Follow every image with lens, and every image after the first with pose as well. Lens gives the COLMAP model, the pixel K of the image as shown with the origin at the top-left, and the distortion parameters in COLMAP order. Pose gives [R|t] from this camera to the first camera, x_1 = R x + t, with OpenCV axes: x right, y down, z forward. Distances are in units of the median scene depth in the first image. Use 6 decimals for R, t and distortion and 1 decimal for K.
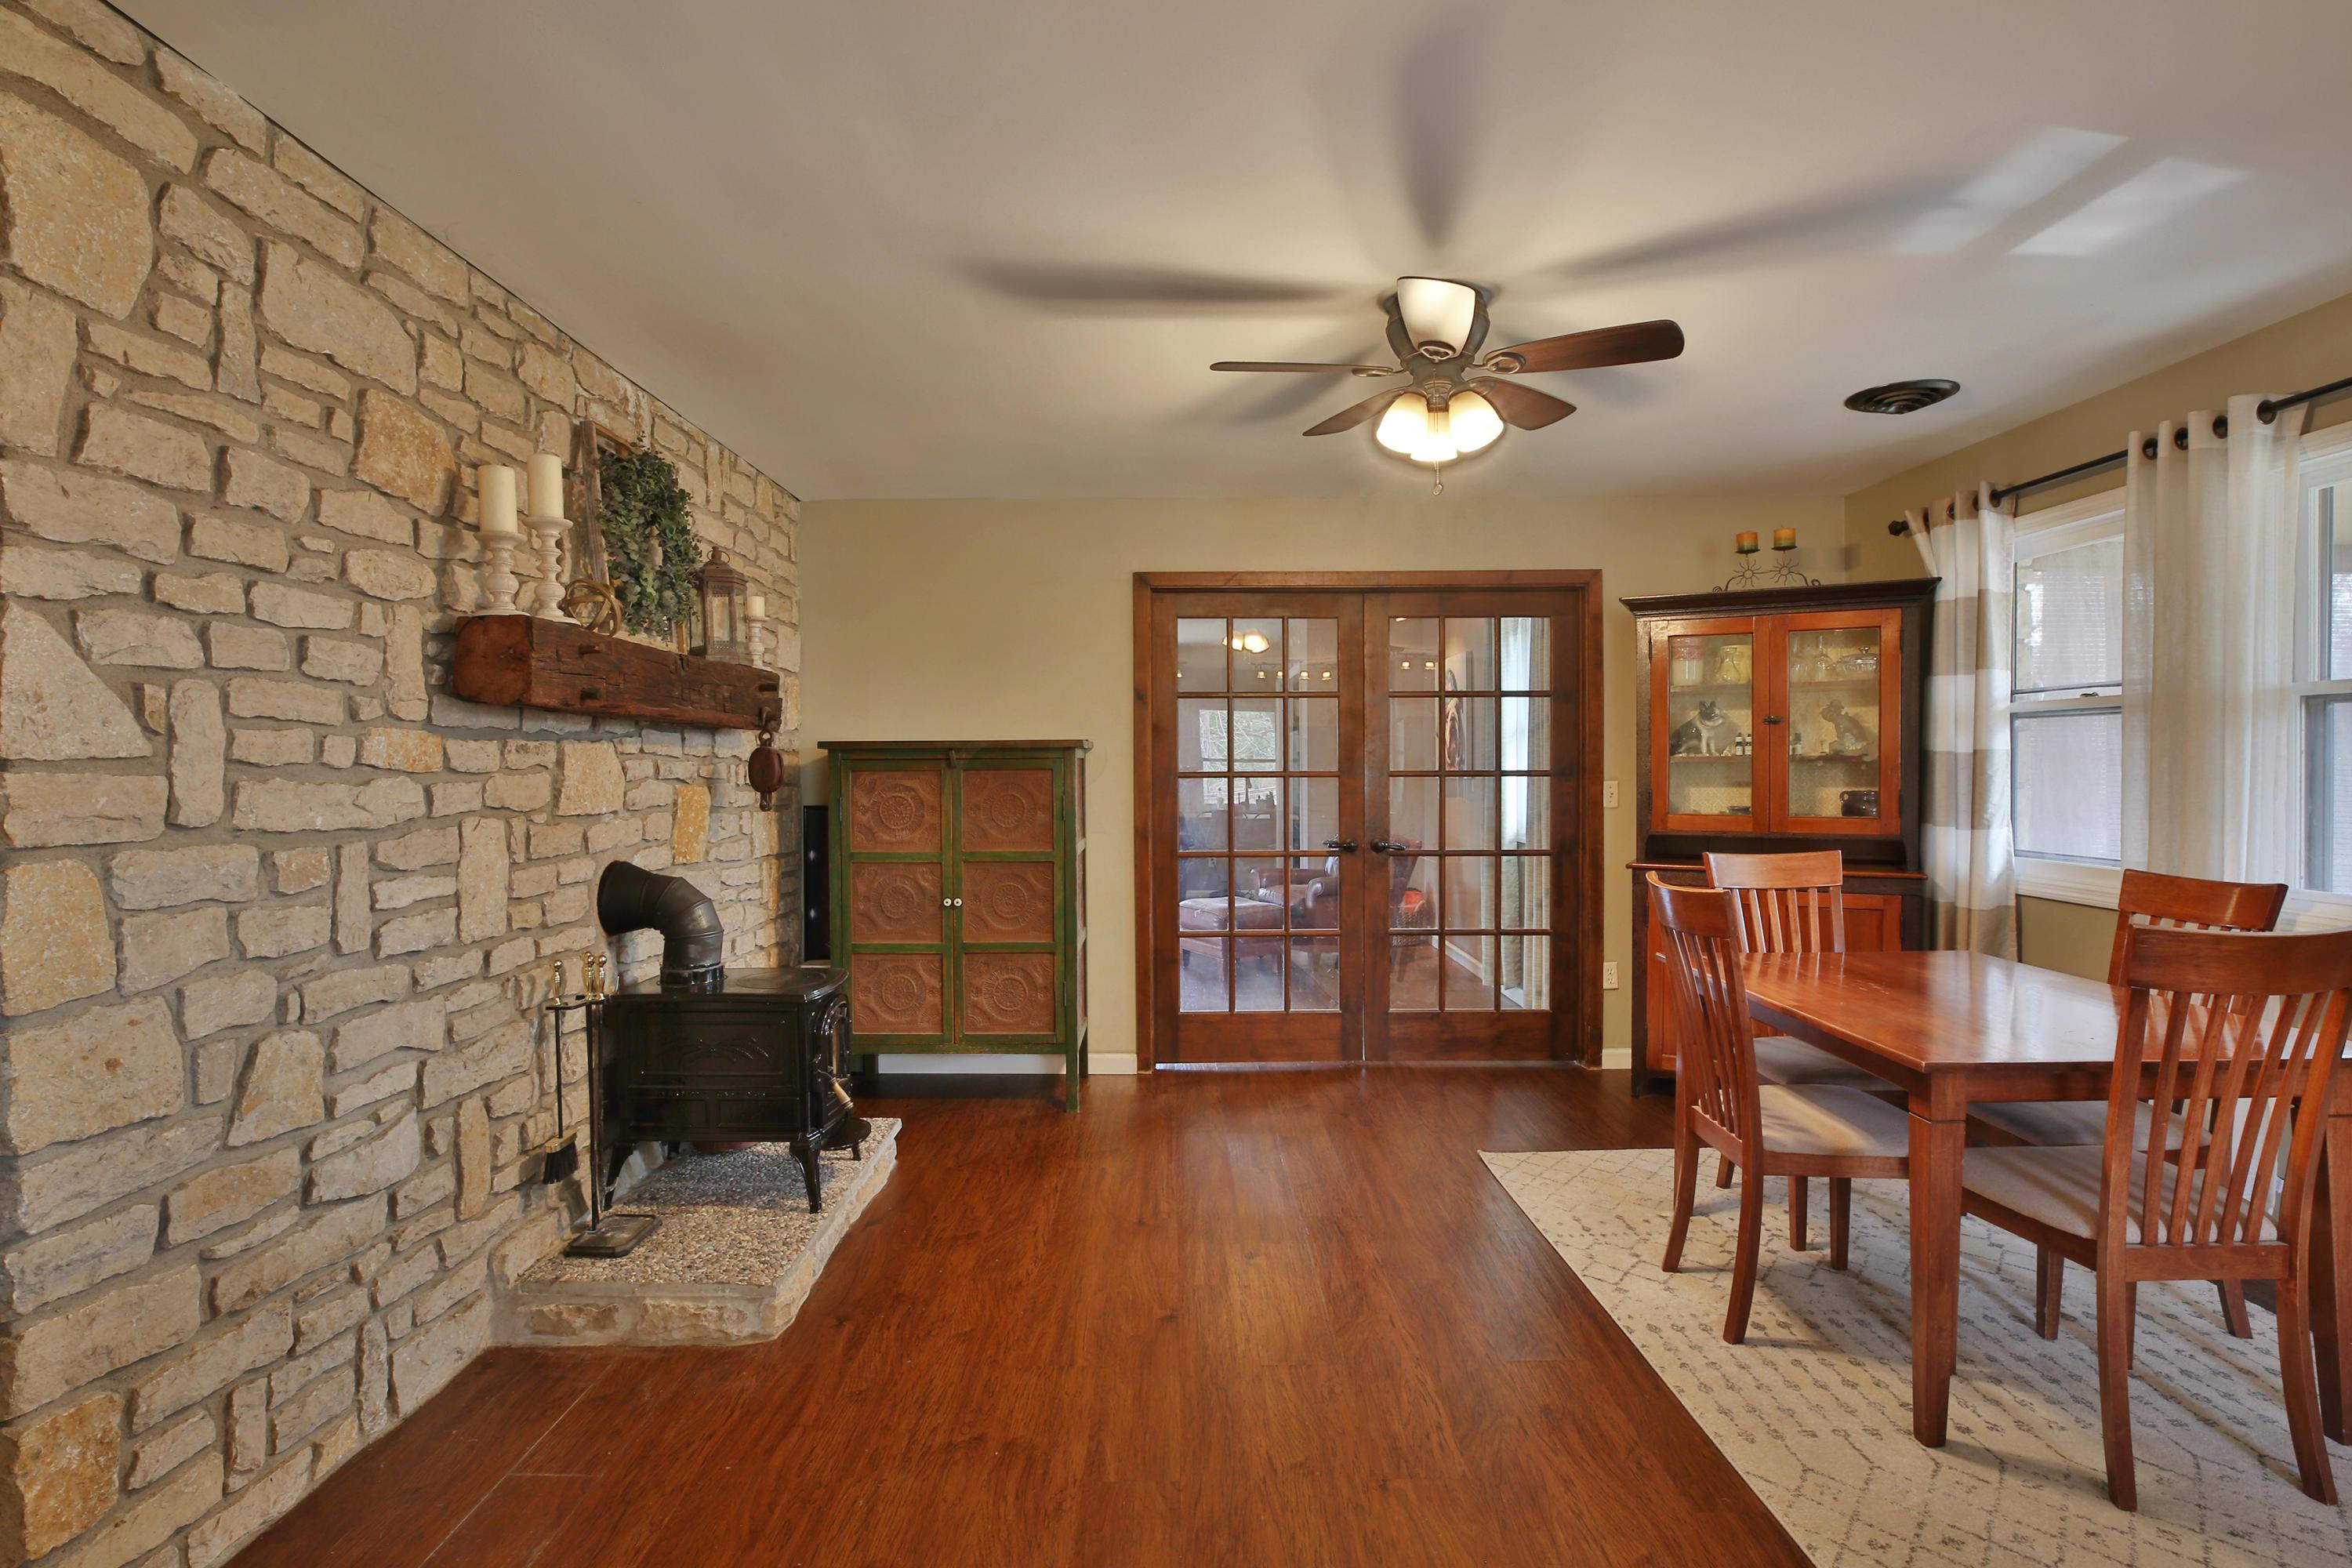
lens RADIAL K [[1142.6, 0, 1164.4], [0, 1142.6, 776.9], [0, 0, 1]] dist [-0.042452, 0.014459]
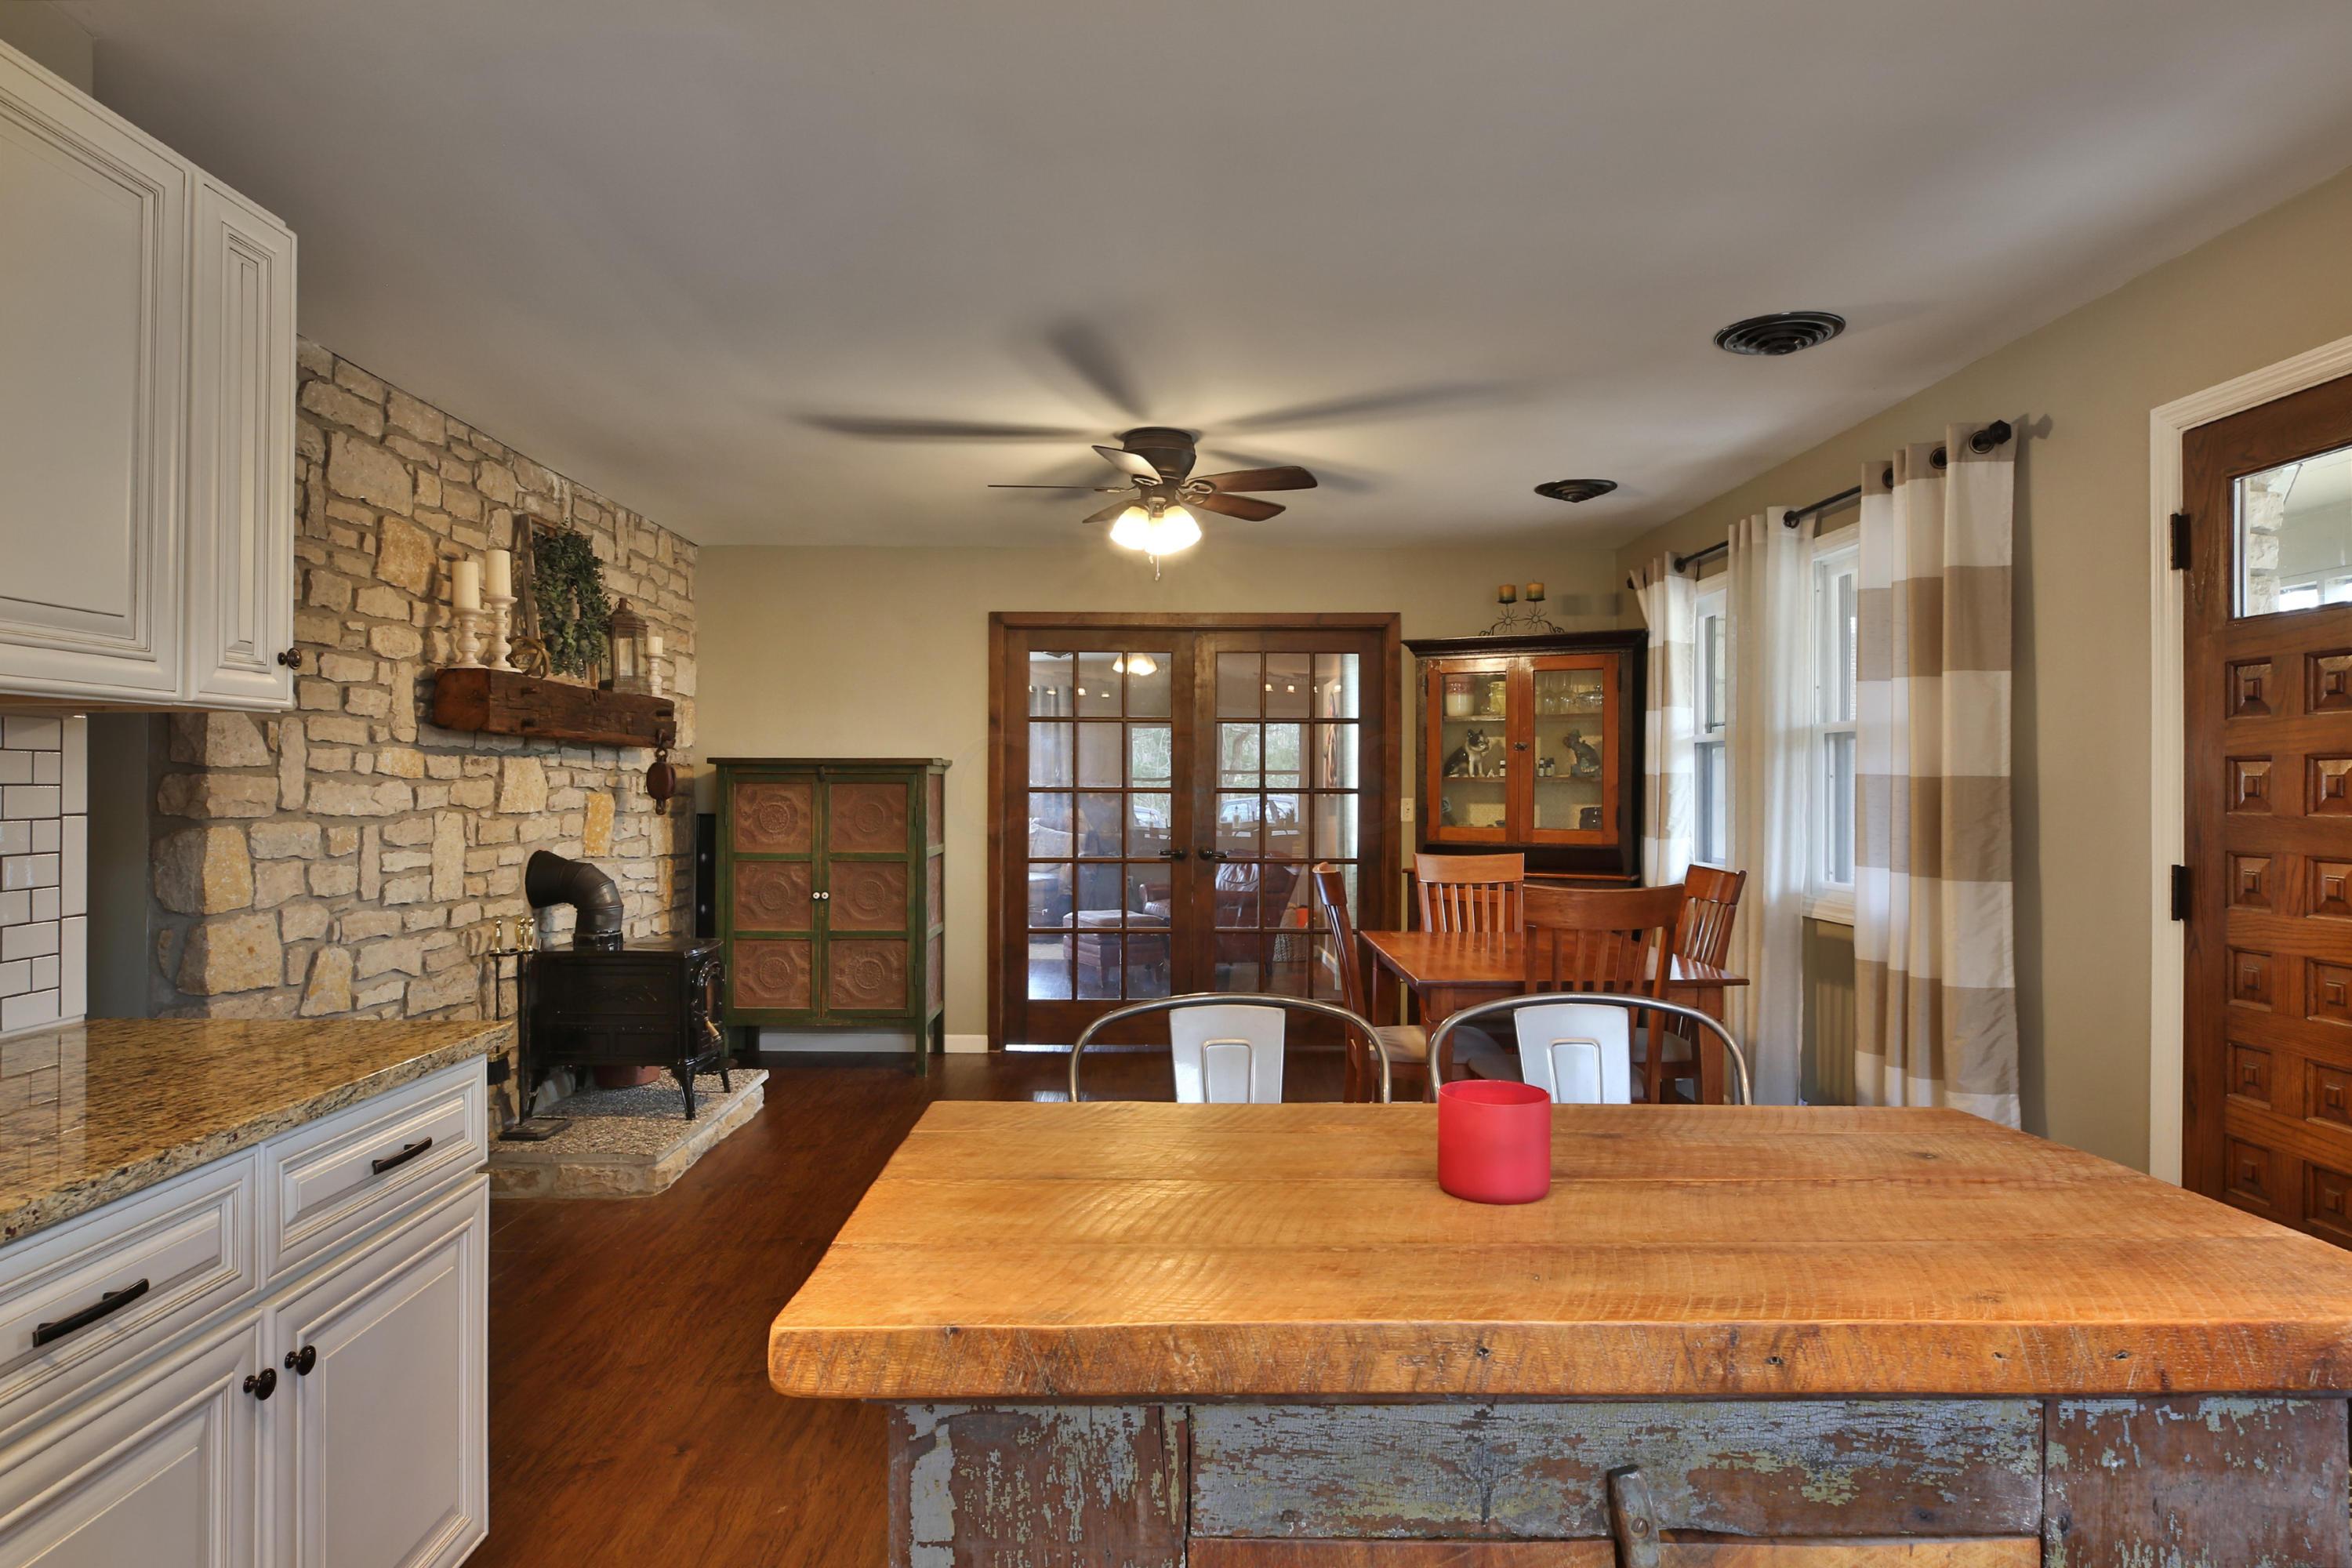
lens RADIAL K [[1342.3, 0, 1162.4], [0, 1342.3, 774.1], [0, 0, 1]] dist [-0.023464, 0.001697]
pose [[0.999918, 0.008849, 0.009226, 0.254826], [-0.008675, 0.999787, -0.018744, 0.013072], [-0.009390, 0.018663, 0.999782, -0.644743]]
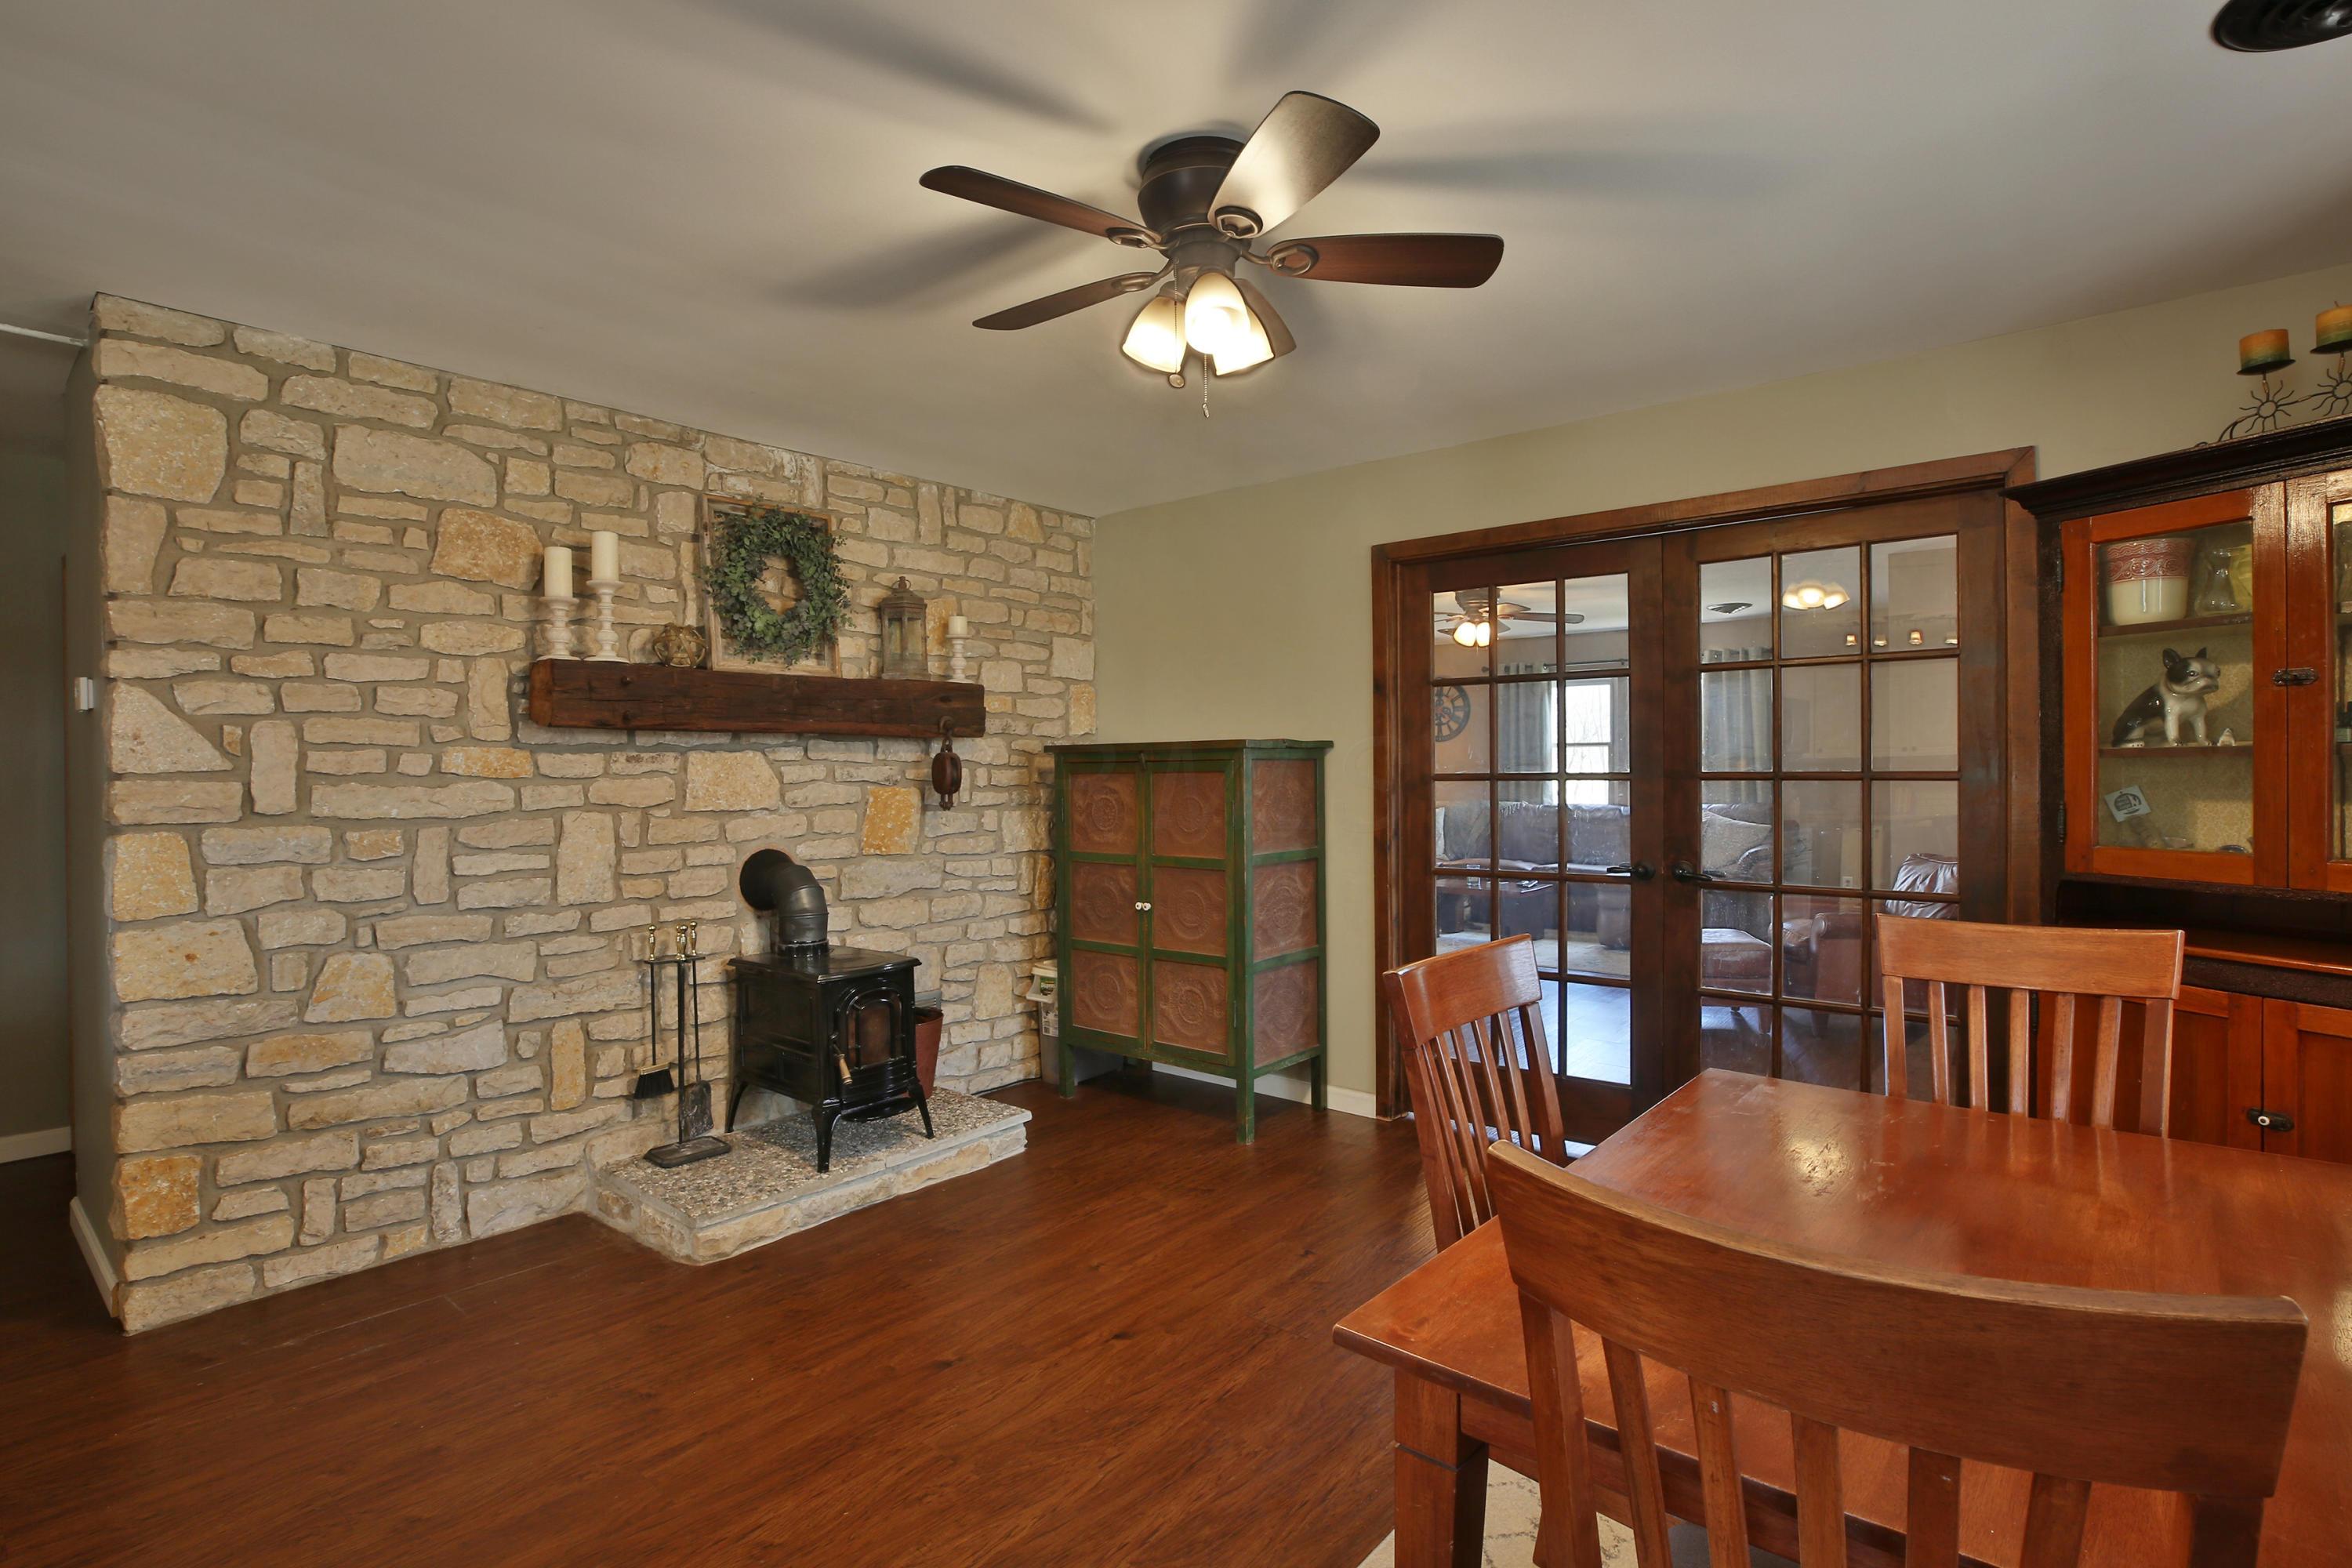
lens RADIAL K [[1142.6, 0, 1164.4], [0, 1142.6, 776.9], [0, 0, 1]] dist [-0.042452, 0.014459]
pose [[0.762574, 0.001745, -0.646899, 0.784982], [0.000465, 0.999995, 0.003245, -0.008870], [0.646901, -0.002775, 0.762569, 0.432128]]
